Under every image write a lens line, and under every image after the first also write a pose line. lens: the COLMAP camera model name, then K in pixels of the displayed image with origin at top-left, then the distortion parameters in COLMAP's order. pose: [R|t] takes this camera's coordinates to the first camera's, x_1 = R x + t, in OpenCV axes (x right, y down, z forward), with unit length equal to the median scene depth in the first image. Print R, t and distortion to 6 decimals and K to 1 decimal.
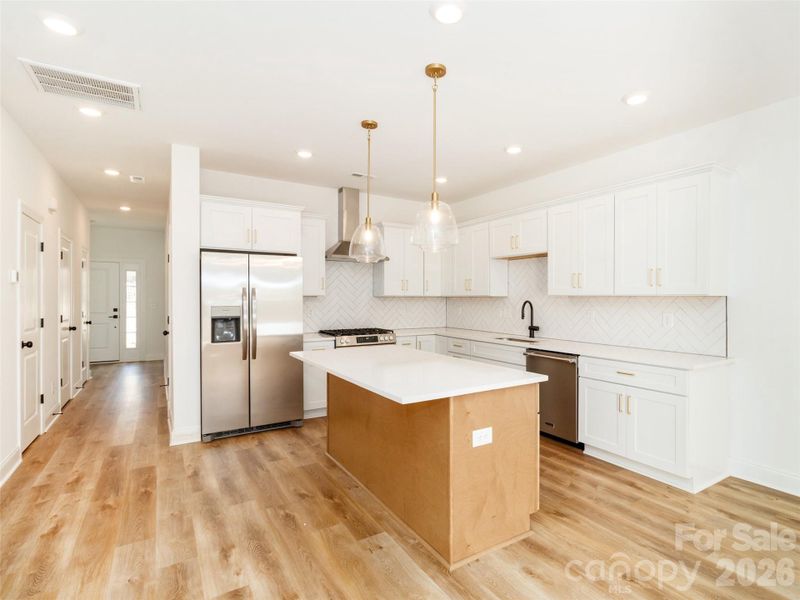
lens RADIAL K [[421.9, 0, 443.3], [0, 421.9, 298.6], [0, 0, 1]] dist [0.004616, 0.000568]
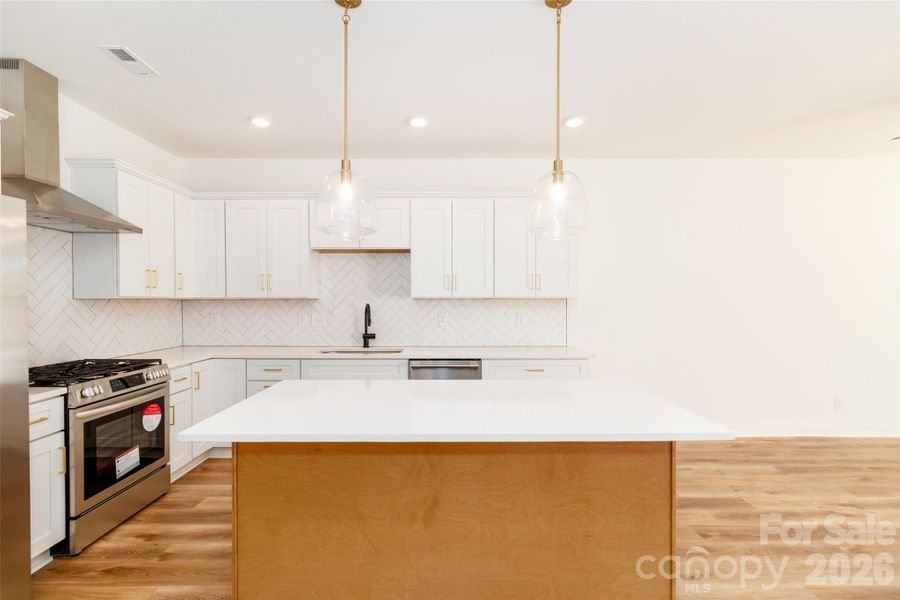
lens RADIAL K [[418.8, 0, 446.3], [0, 418.8, 304.4], [0, 0, 1]] dist [0.001404, 0.002917]
pose [[0.558234, -0.010774, 0.829613, -0.483121], [0.004681, 0.999941, 0.009837, -0.001632], [-0.829670, -0.001608, 0.558252, 0.485740]]
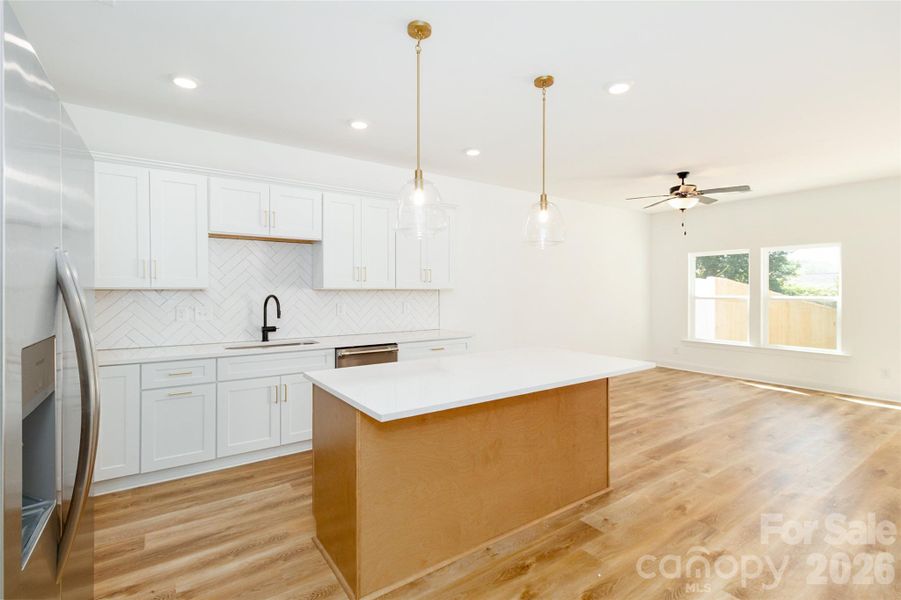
lens RADIAL K [[419.3, 0, 441.0], [0, 419.3, 292.2], [0, 0, 1]] dist [0.001404, 0.002917]
pose [[-0.006297, -0.007907, 0.999949, -0.705474], [0.003890, 0.999961, 0.007932, -0.006306], [-0.999973, 0.003940, -0.006266, 0.822308]]
